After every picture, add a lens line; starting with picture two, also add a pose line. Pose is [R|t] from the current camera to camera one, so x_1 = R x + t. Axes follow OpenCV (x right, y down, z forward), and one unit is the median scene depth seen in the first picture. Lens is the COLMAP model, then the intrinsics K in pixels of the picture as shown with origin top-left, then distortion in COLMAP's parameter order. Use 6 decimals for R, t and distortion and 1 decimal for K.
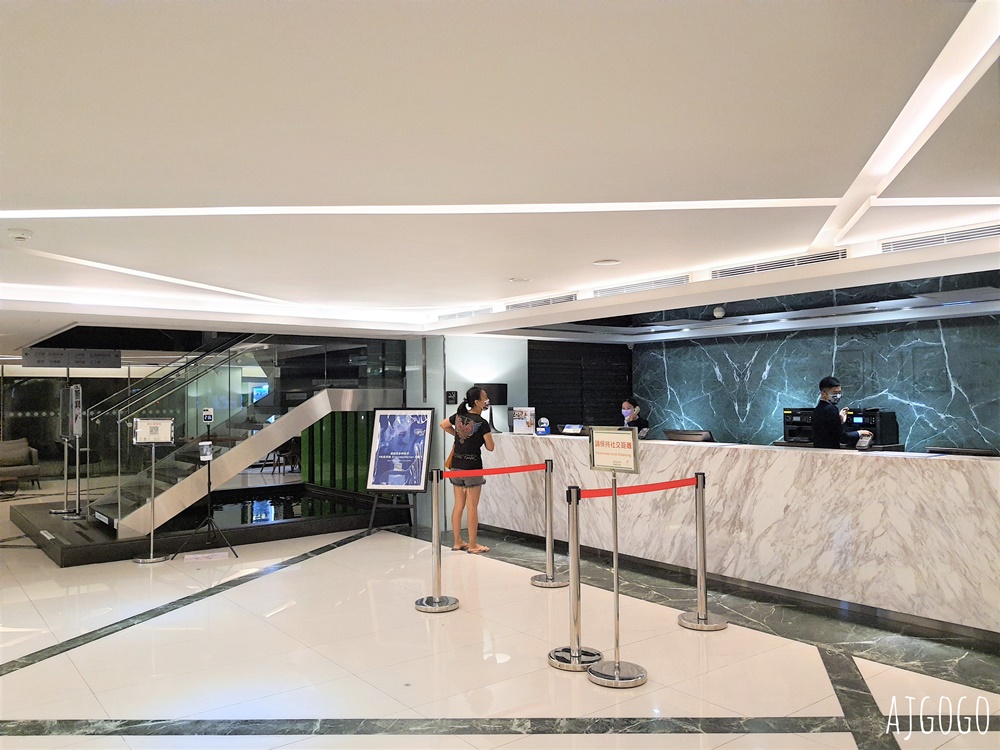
lens RADIAL K [[751.2, 0, 500.0], [0, 751.2, 375.0], [0, 0, 1]] dist [-0.023461, -0.002885]
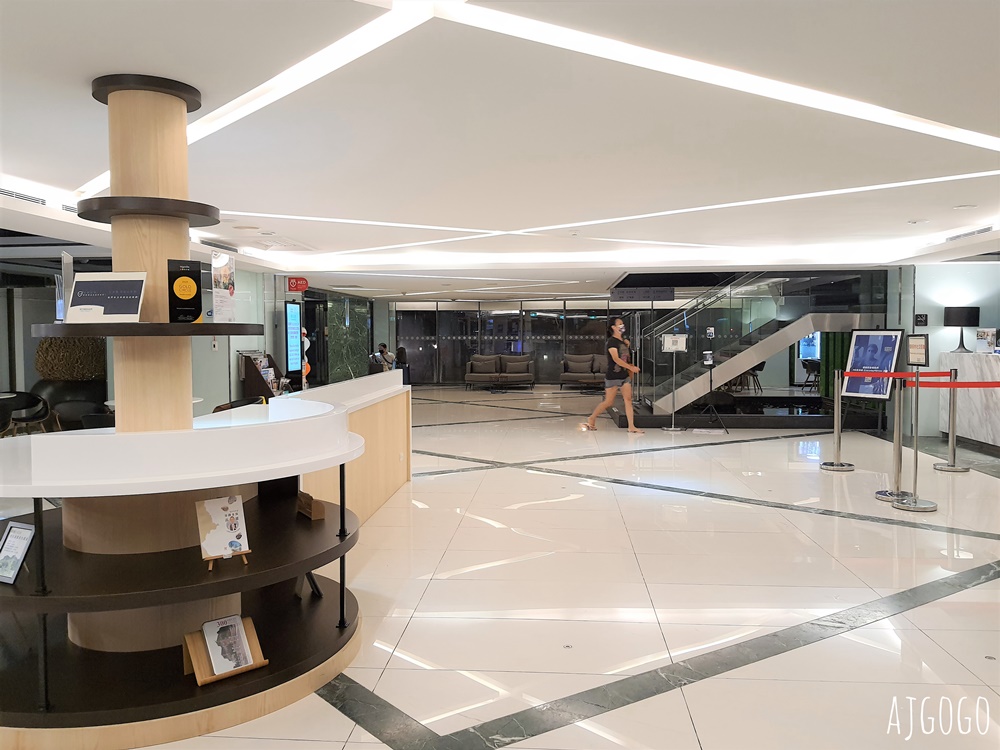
lens RADIAL K [[751.2, 0, 500.0], [0, 751.2, 375.0], [0, 0, 1]] dist [-0.023461, -0.002885]
pose [[0.727257, 0.042529, -0.685046, 0.249526], [0.020646, 0.996271, 0.083769, 0.005524], [0.686054, -0.075065, 0.723668, -0.256446]]
